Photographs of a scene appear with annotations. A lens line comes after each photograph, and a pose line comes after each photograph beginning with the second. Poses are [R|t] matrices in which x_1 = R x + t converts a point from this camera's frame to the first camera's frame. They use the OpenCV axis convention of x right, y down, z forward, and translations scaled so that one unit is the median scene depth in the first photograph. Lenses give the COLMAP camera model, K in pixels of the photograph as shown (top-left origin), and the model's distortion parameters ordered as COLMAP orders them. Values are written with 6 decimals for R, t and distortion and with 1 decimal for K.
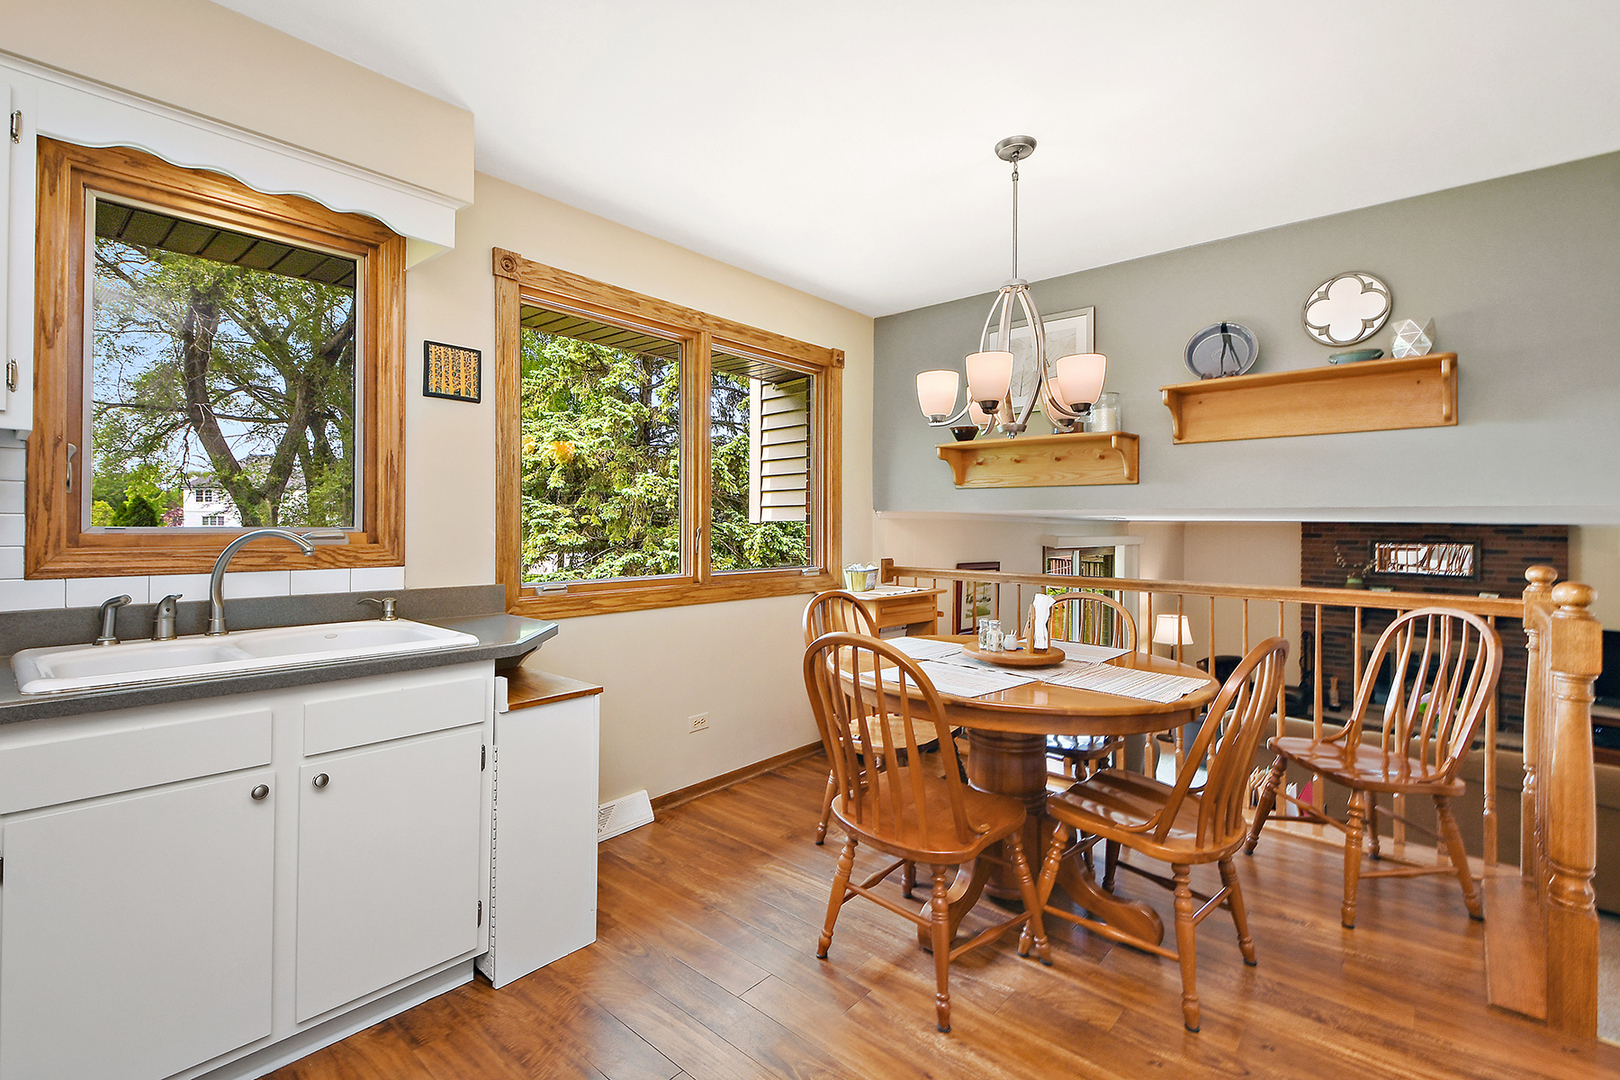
lens RADIAL K [[739.8, 0, 808.0], [0, 739.8, 523.7], [0, 0, 1]] dist [0.025931, -0.001547]
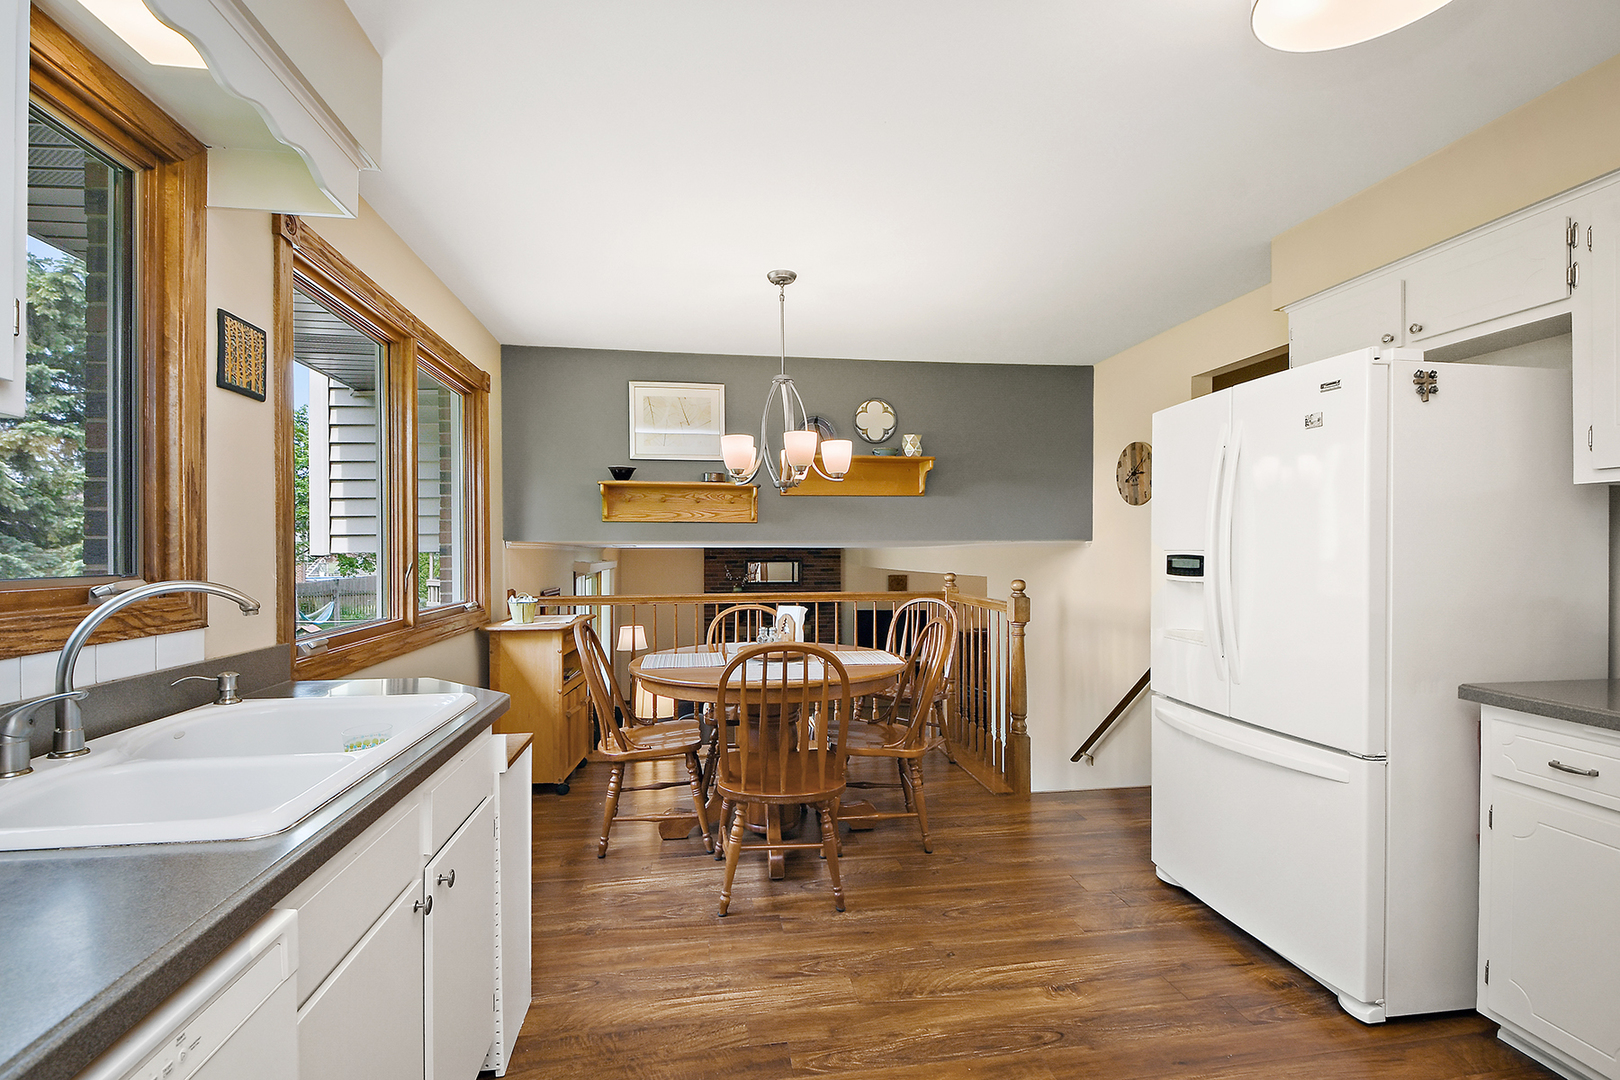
lens RADIAL K [[739.8, 0, 797.8], [0, 739.8, 551.6], [0, 0, 1]] dist [0.025931, -0.001547]
pose [[0.639844, -0.008259, 0.768460, -0.626669], [0.000472, 0.999946, 0.010353, -0.018488], [-0.768505, -0.006262, 0.639814, 0.100623]]
